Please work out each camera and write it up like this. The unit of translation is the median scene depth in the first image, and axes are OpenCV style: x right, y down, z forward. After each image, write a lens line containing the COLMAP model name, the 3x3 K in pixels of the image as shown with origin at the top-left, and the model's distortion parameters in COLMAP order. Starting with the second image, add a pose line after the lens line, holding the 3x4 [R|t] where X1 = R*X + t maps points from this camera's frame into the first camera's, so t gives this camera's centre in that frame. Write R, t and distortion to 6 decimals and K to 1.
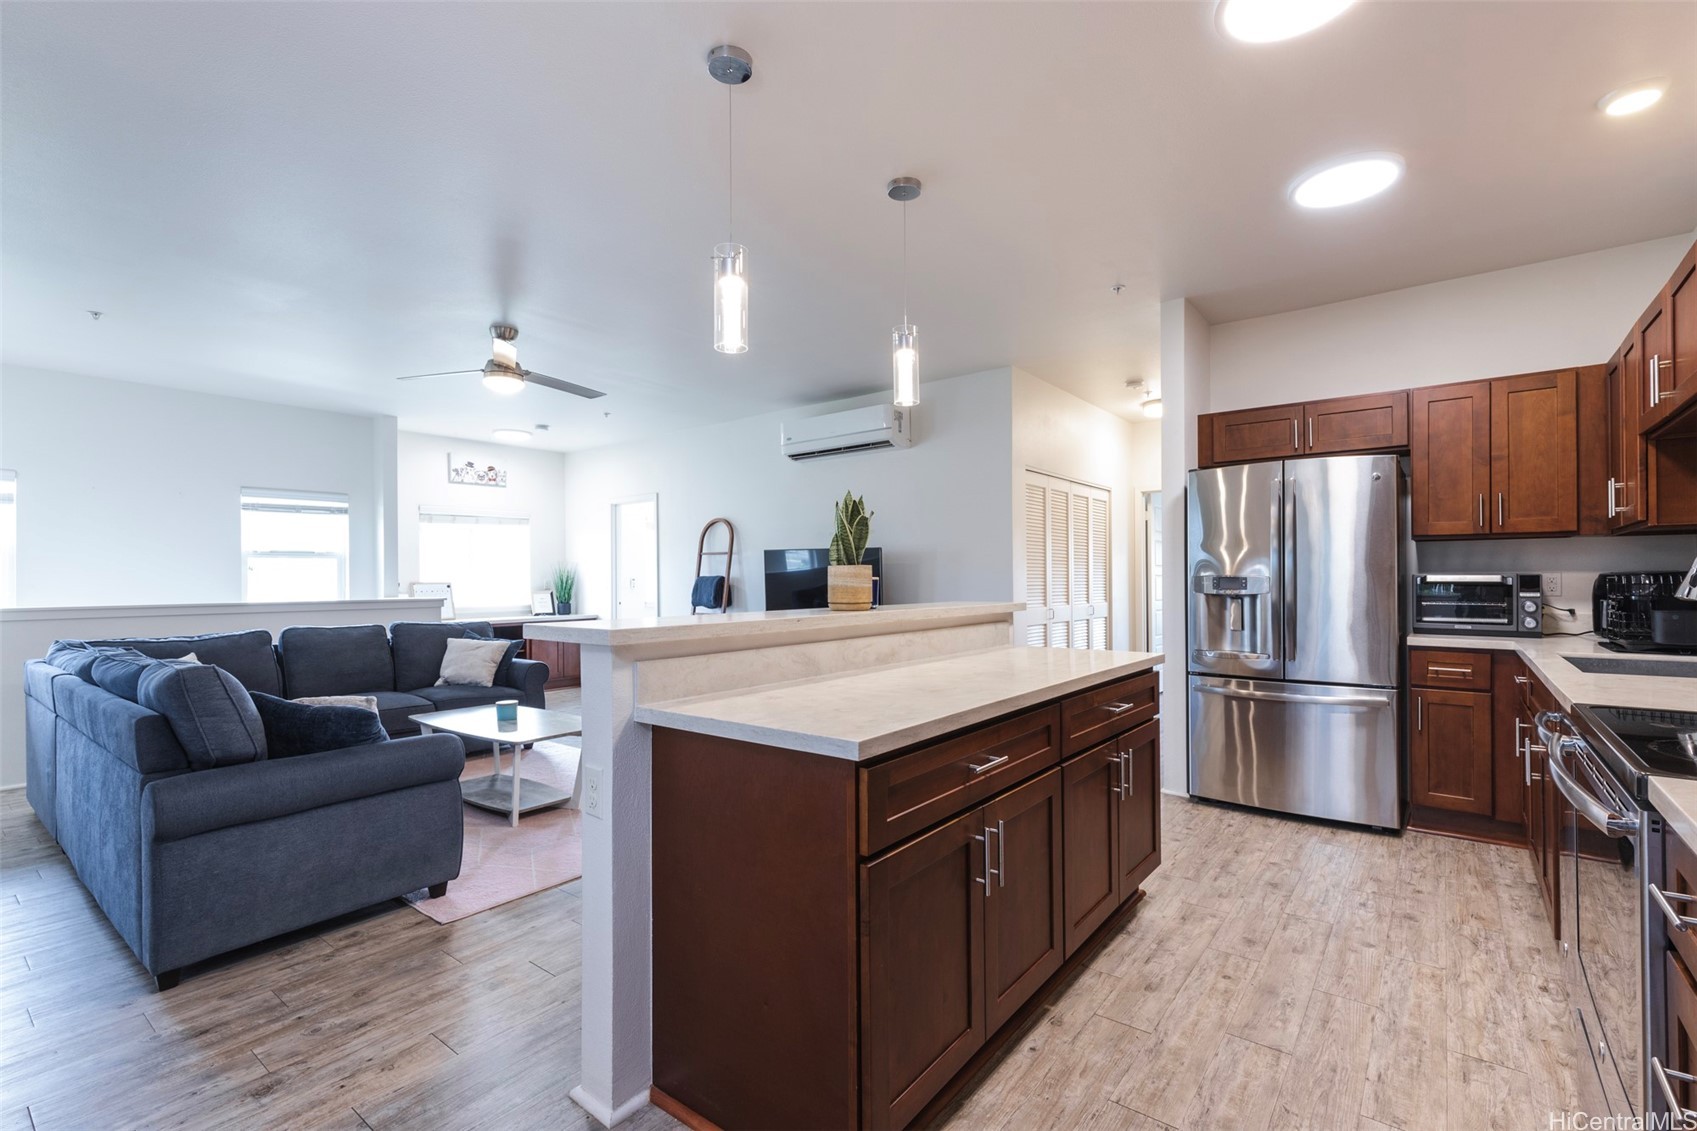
lens RADIAL K [[759.2, 0, 852.3], [0, 759.2, 574.7], [0, 0, 1]] dist [0.007827, -0.000476]
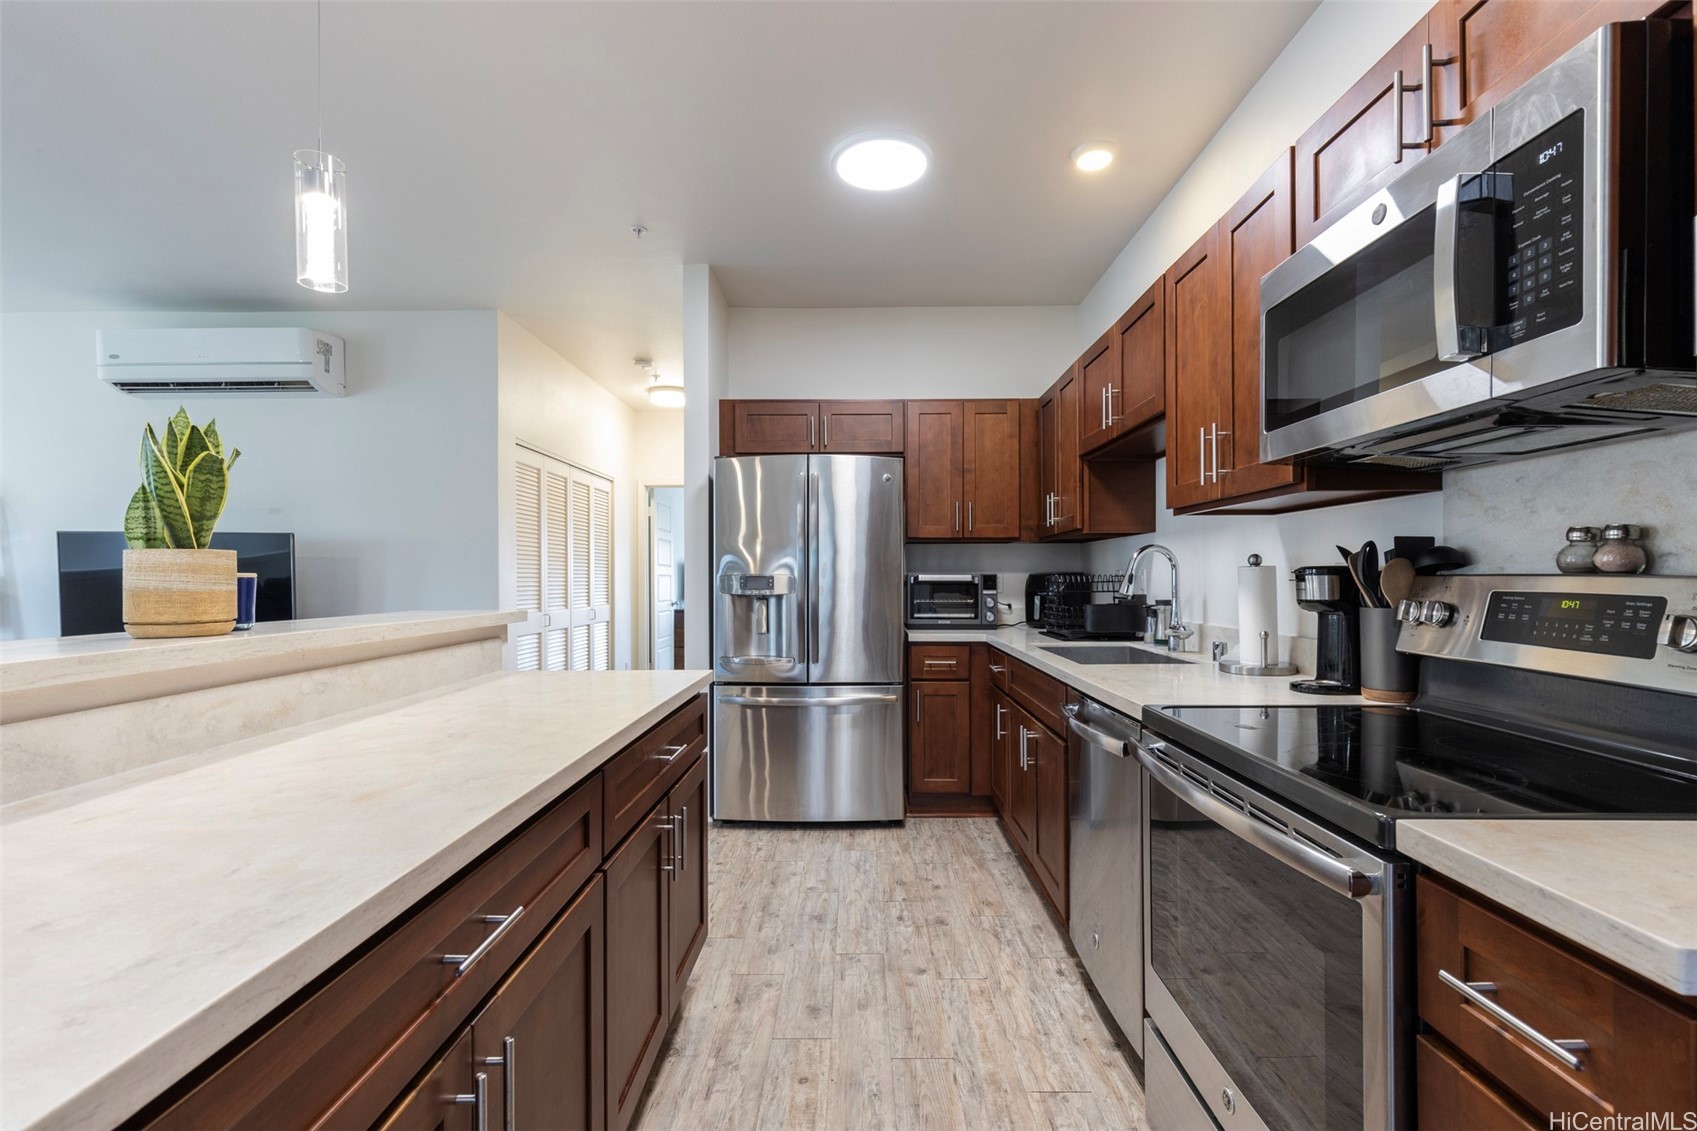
lens RADIAL K [[759.2, 0, 852.3], [0, 759.2, 574.7], [0, 0, 1]] dist [0.007827, -0.000476]
pose [[0.792997, 0.003943, 0.609213, 0.032218], [-0.003546, 0.999992, -0.001857, 0.003097], [-0.609216, -0.000687, 0.793004, 0.230648]]
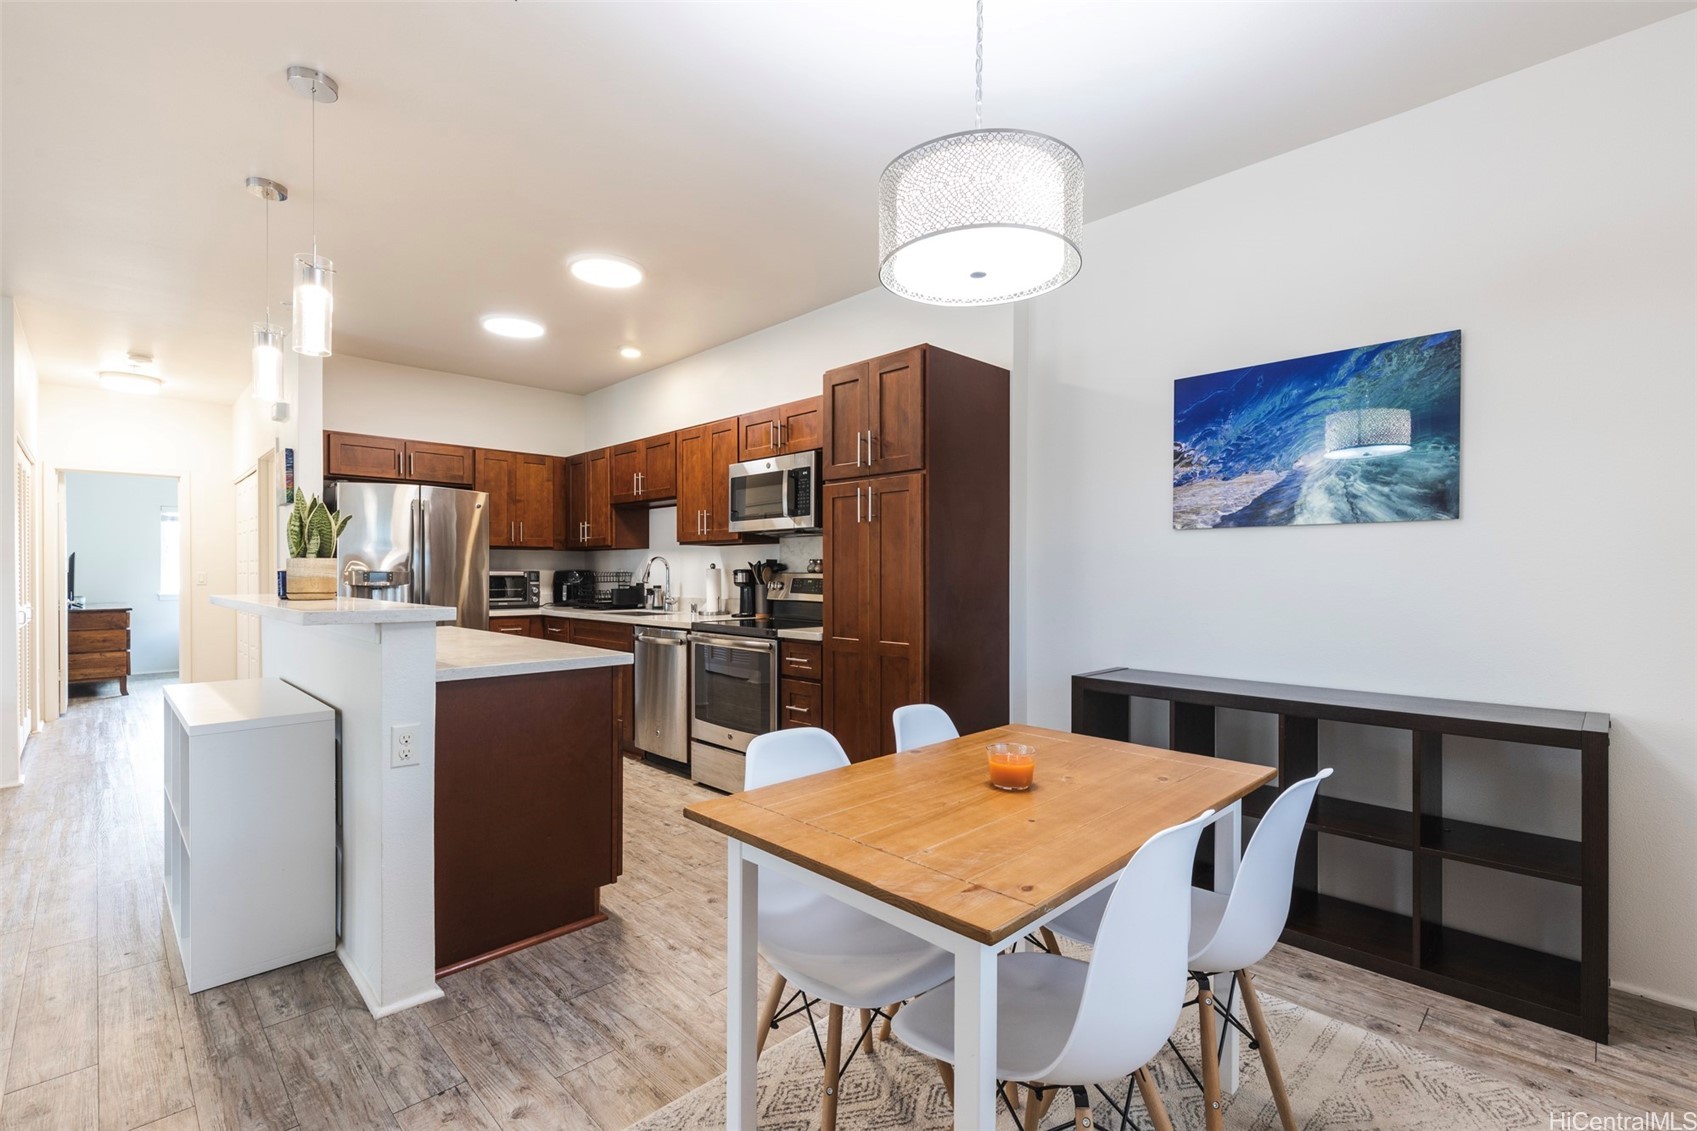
lens RADIAL K [[759.2, 0, 852.3], [0, 759.2, 574.7], [0, 0, 1]] dist [0.007827, -0.000476]
pose [[0.123555, 0.002755, 0.992334, -0.748838], [-0.007123, 0.999973, -0.001890, 0.006089], [-0.992312, -0.006835, 0.123571, 0.079159]]
